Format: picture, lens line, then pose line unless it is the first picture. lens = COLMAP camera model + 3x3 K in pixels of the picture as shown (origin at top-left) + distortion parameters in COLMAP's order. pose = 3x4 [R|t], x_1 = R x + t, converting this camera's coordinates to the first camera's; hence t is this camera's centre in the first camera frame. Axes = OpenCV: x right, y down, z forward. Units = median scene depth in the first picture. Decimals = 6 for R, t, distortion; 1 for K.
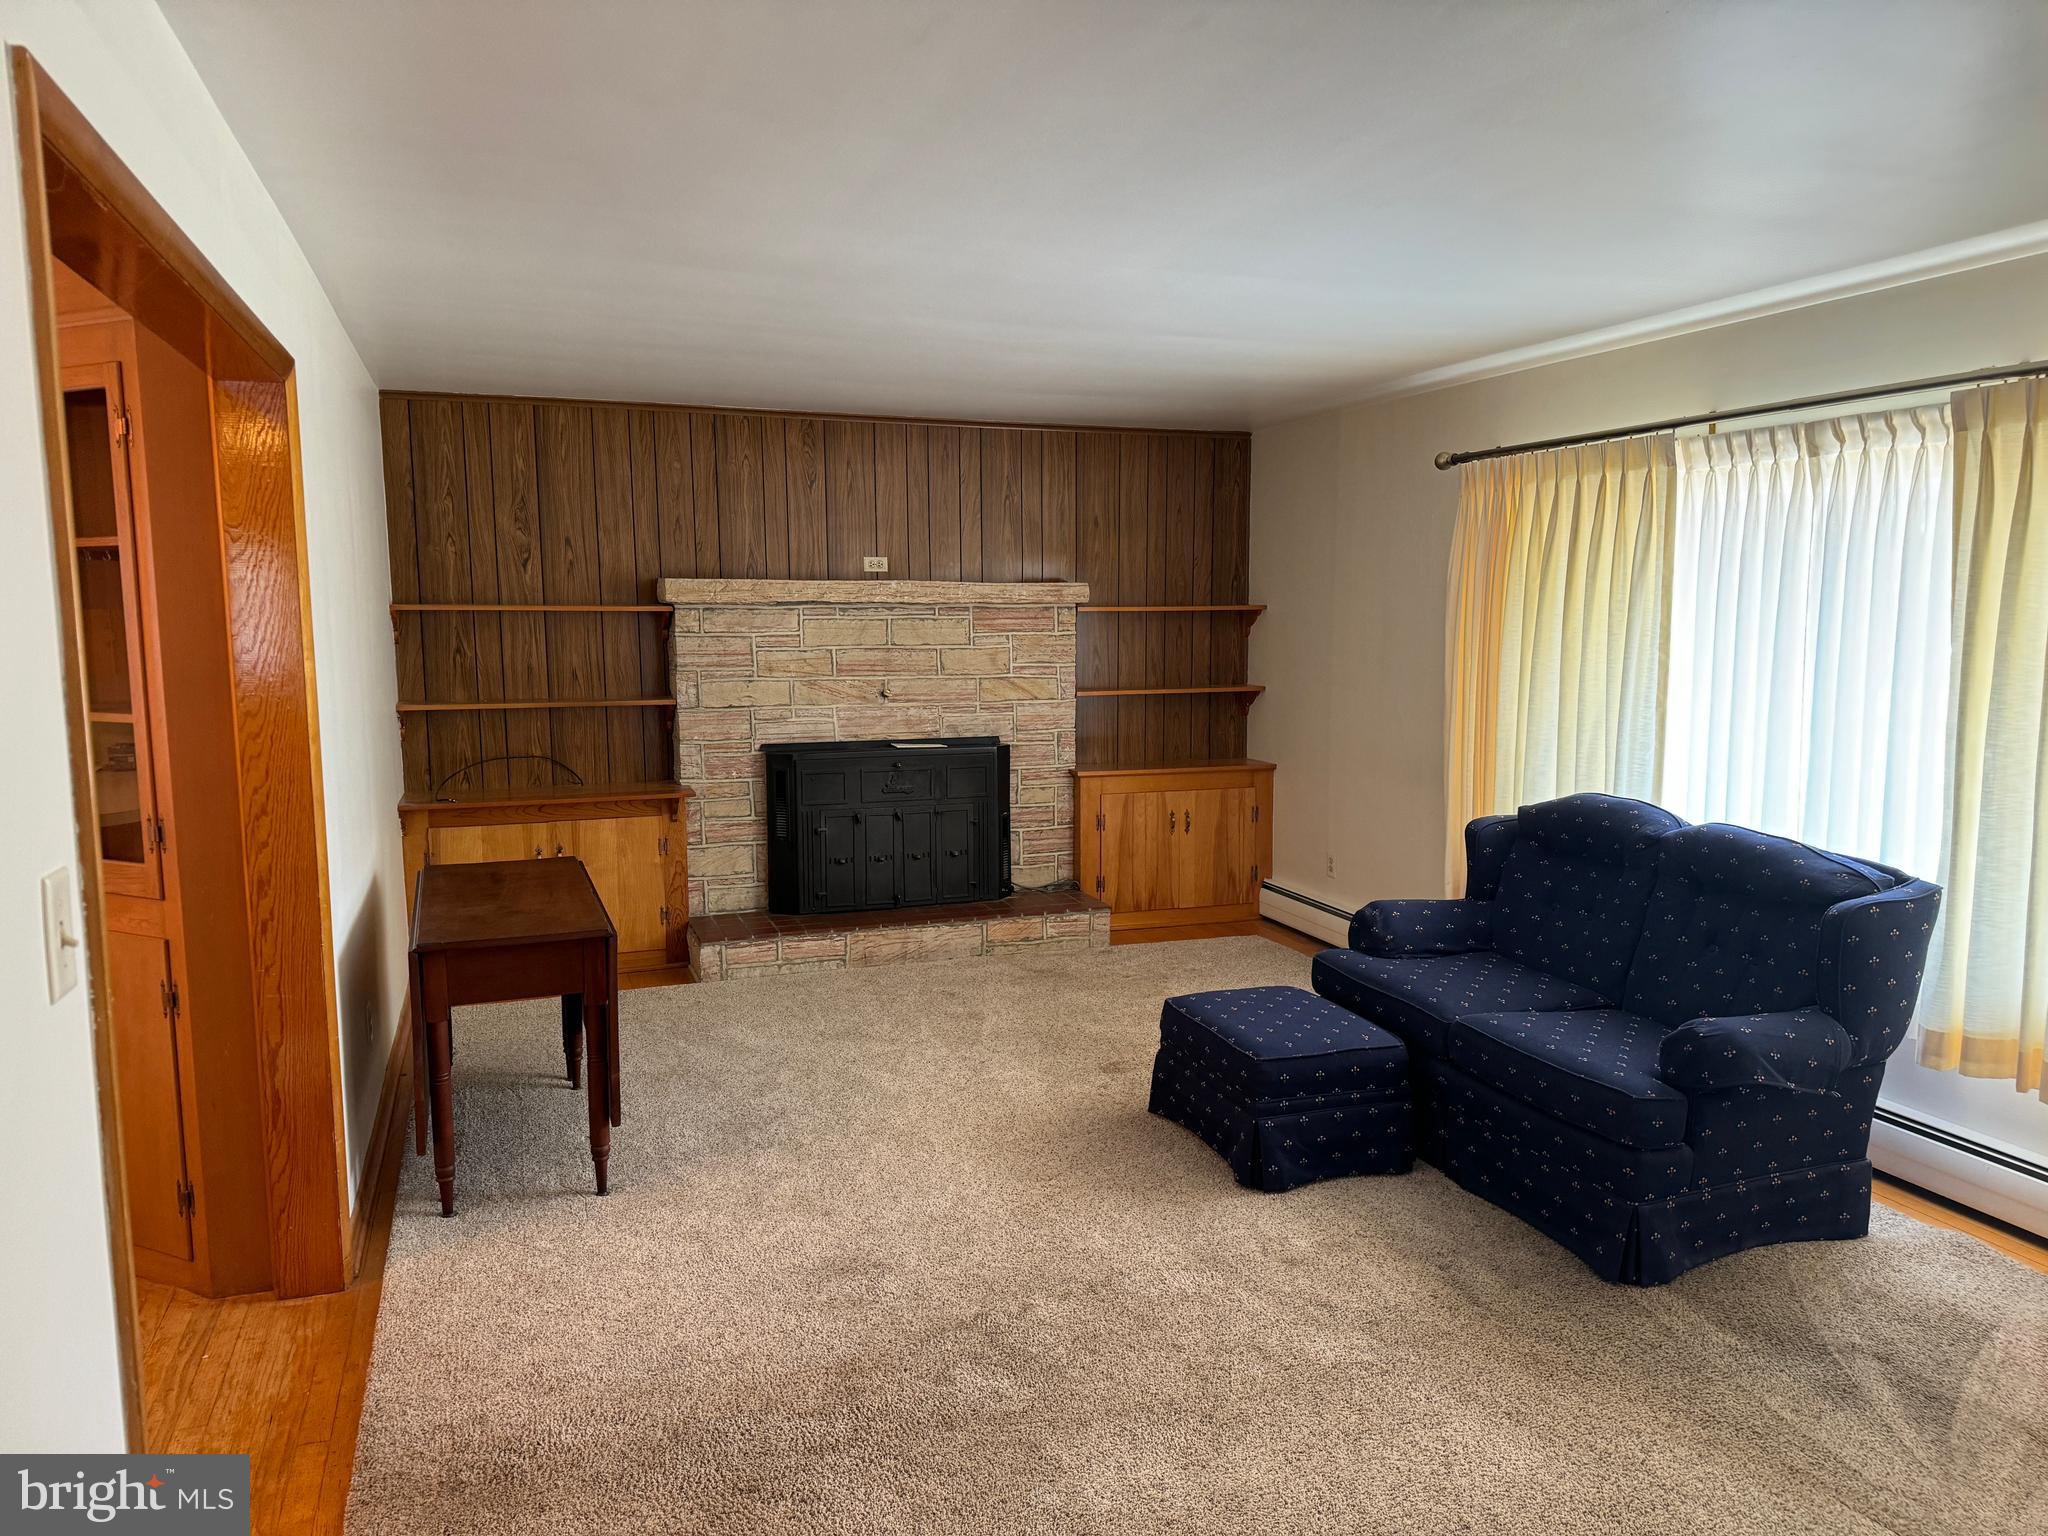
lens RADIAL K [[1422.0, 0, 1033.7], [0, 1422.0, 770.3], [0, 0, 1]] dist [0.113178, -0.141221]
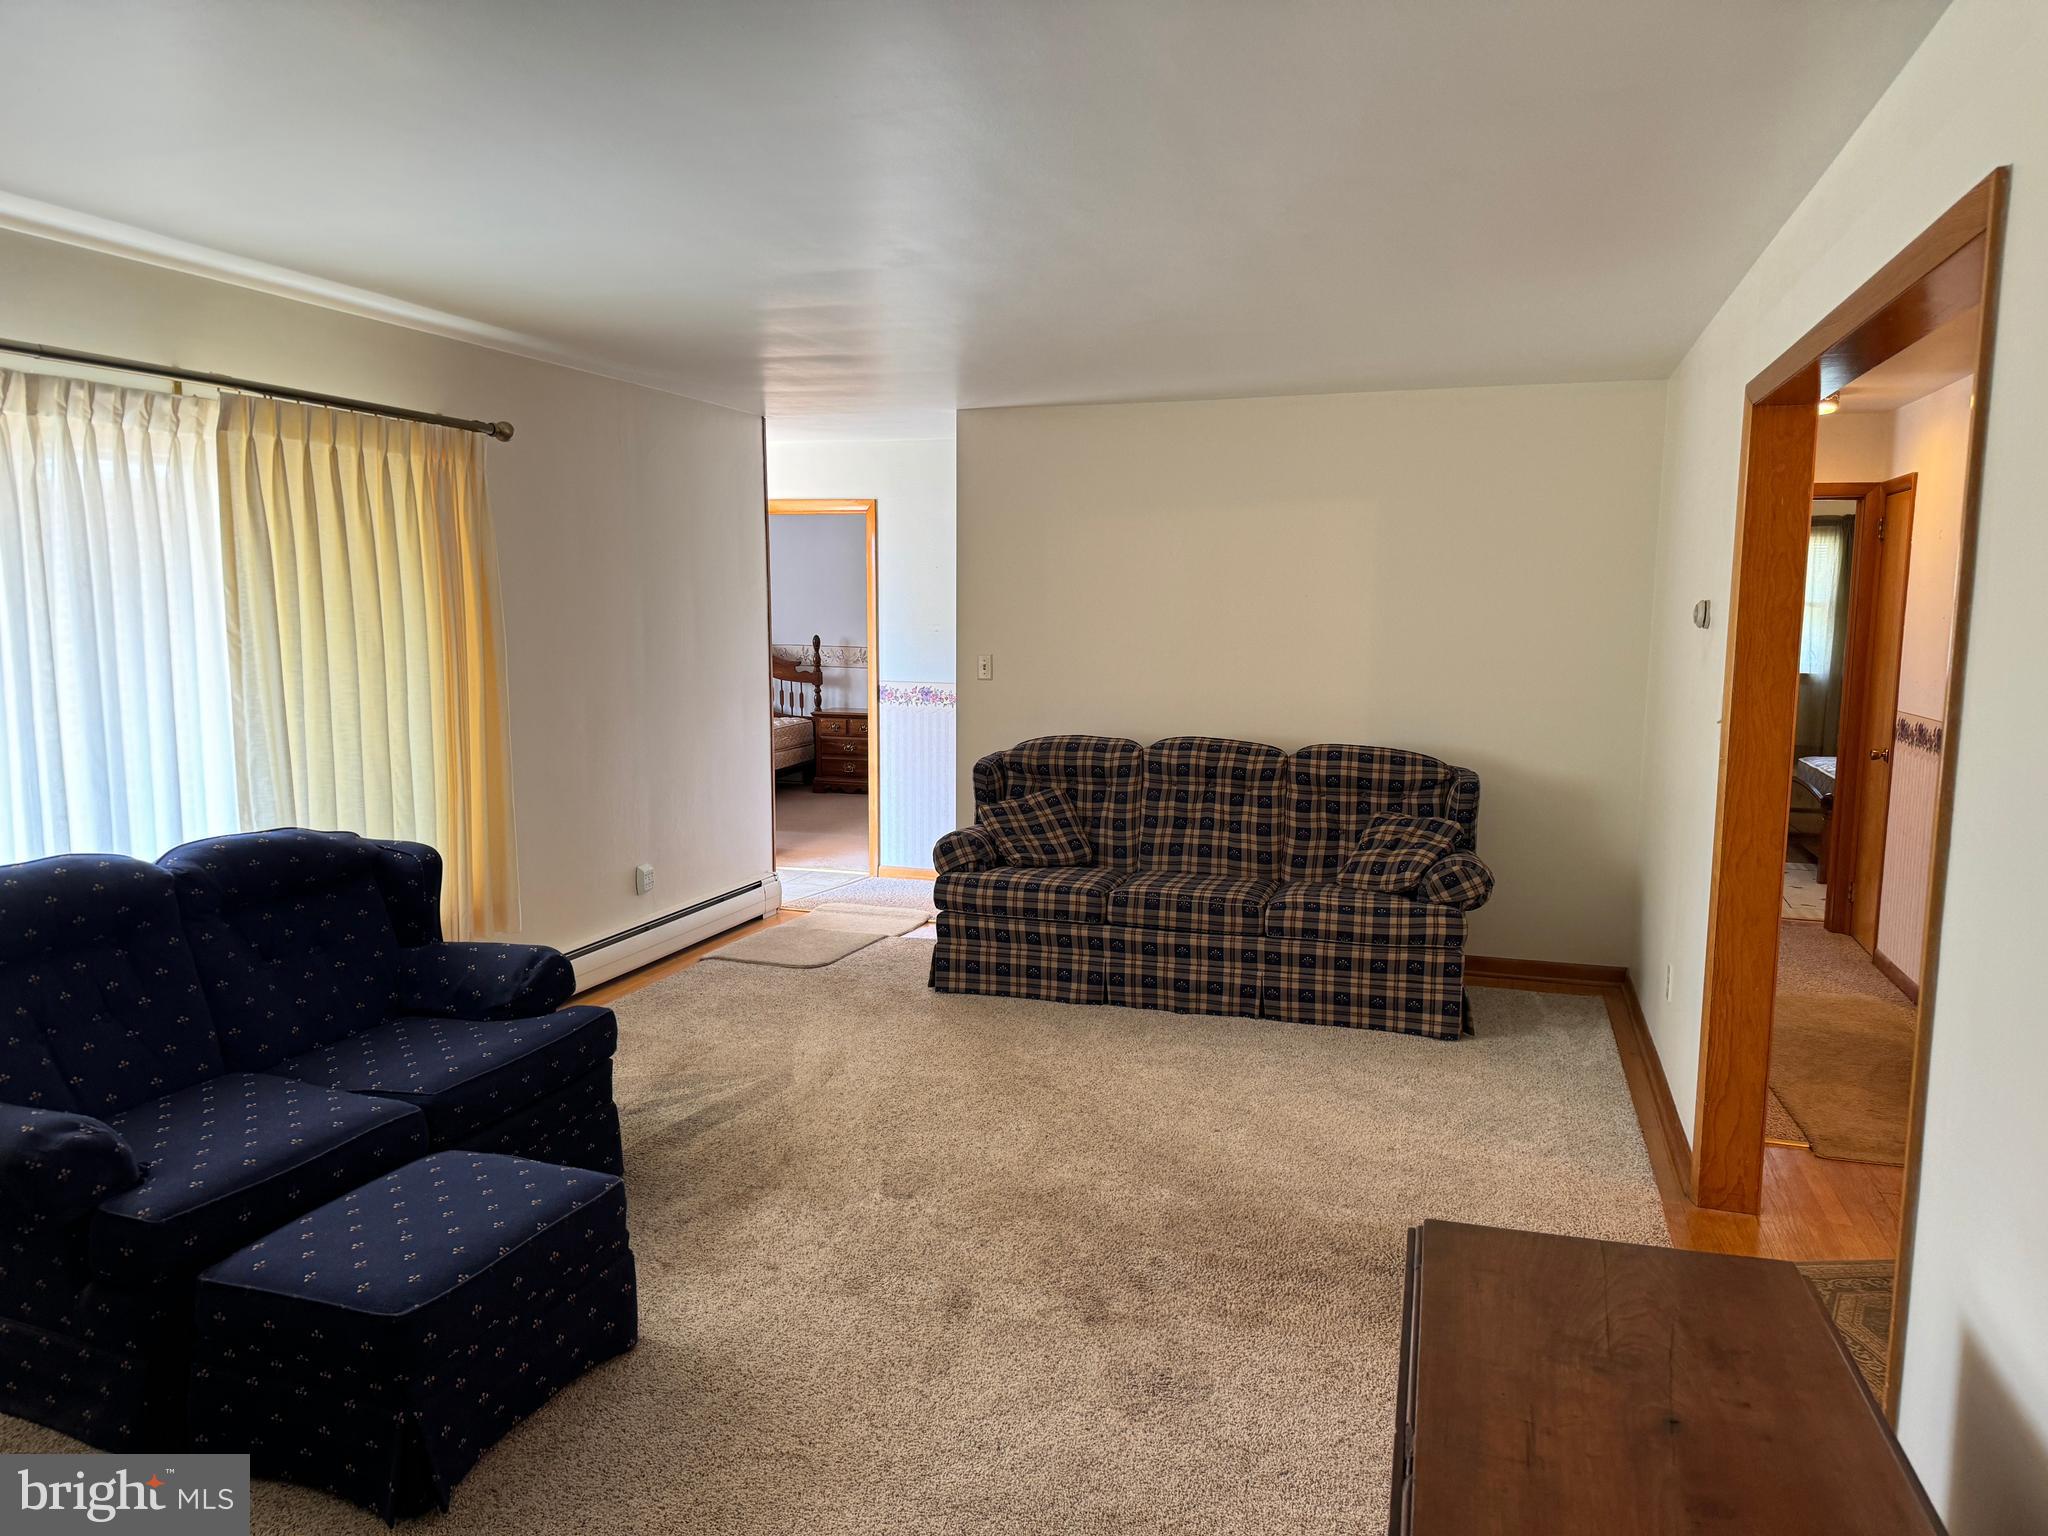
lens RADIAL K [[1422.0, 0, 1033.7], [0, 1422.0, 770.3], [0, 0, 1]] dist [0.113178, -0.141221]
pose [[-0.783766, -0.086024, 0.615070, -0.475128], [0.062462, 0.974421, 0.215877, -0.168010], [-0.617908, 0.207616, -0.758344, 1.380114]]
